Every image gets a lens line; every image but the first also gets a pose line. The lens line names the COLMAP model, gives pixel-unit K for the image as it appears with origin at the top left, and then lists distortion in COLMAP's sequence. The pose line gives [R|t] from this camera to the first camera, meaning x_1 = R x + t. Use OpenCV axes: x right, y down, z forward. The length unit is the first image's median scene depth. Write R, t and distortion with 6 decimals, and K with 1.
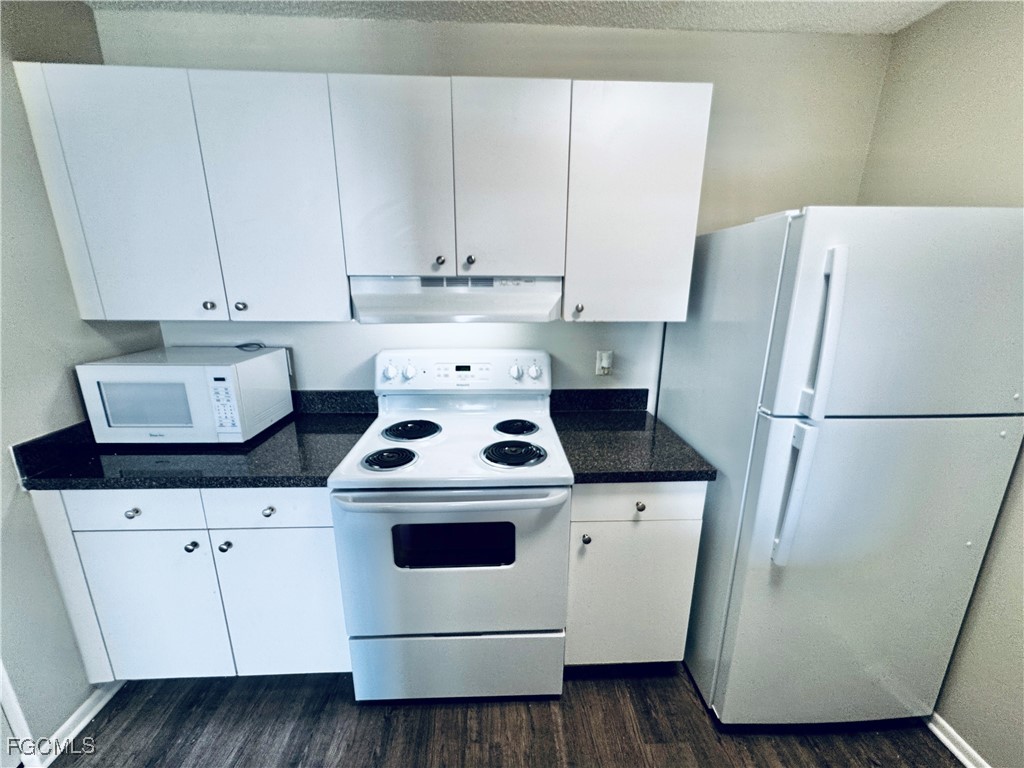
lens RADIAL K [[408.5, 0, 511.5], [0, 408.5, 382.6], [0, 0, 1]] dist [0.002337, 0.000445]
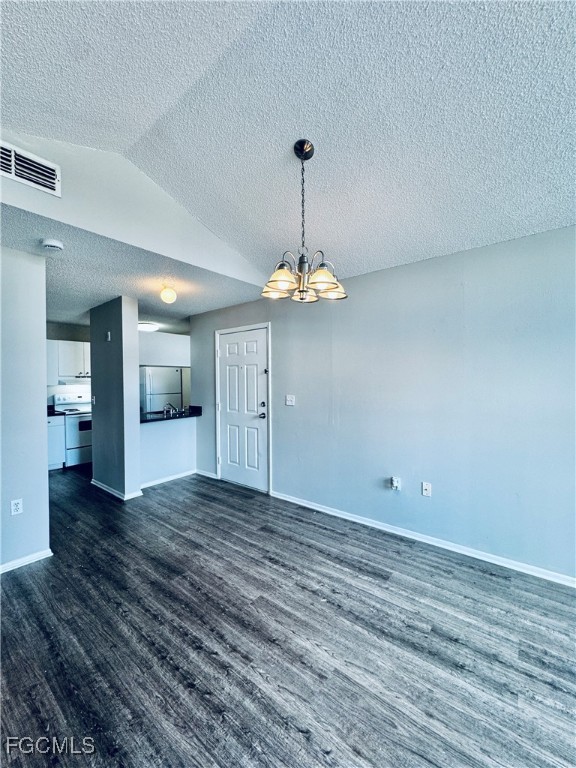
lens RADIAL K [[307.9, 0, 288.7], [0, 307.9, 382.8], [0, 0, 1]] dist [-0.003202, 0.000328]
pose [[0.651415, -0.023891, 0.758345, -1.349682], [0.208075, 0.966809, -0.148276, 0.901927], [-0.729632, 0.254382, 0.634765, -3.191856]]
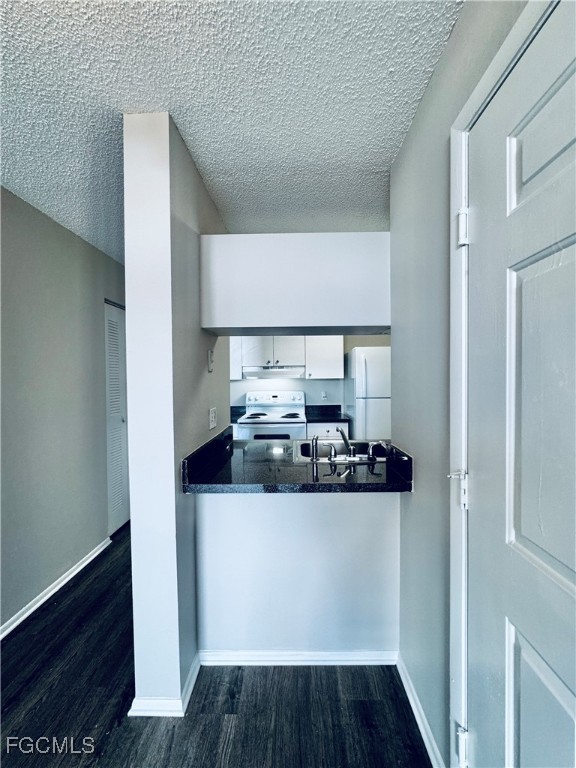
lens RADIAL K [[307.0, 0, 288.6], [0, 307.0, 383.0], [0, 0, 1]] dist [-0.003687, 0.000531]
pose [[0.997587, -0.019835, -0.066528, 0.158219], [0.003300, 0.970781, -0.239945, 0.485569], [0.069343, 0.239147, 0.968504, -1.421468]]
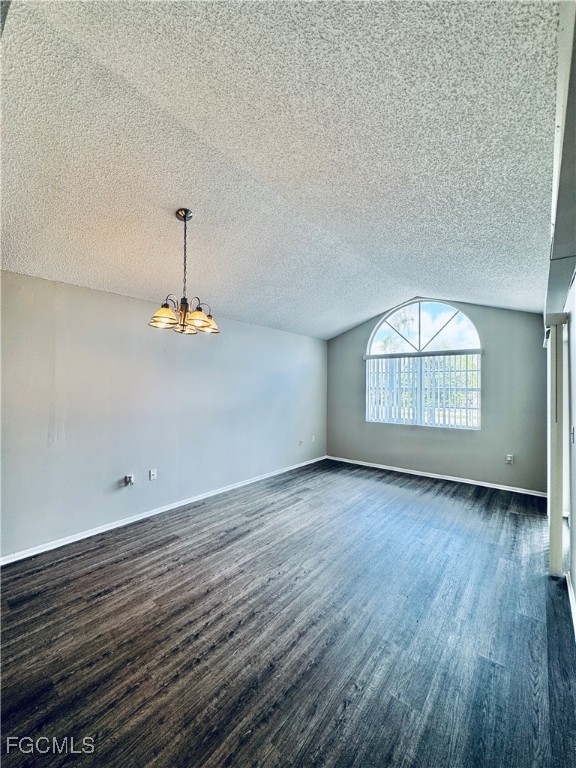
lens RADIAL K [[307.0, 0, 288.6], [0, 307.0, 383.0], [0, 0, 1]] dist [-0.003687, 0.000531]
pose [[-0.749610, -0.010954, 0.661789, -1.829362], [0.154241, 0.969444, 0.190756, 0.424393], [-0.643657, 0.245068, -0.725016, -1.602949]]
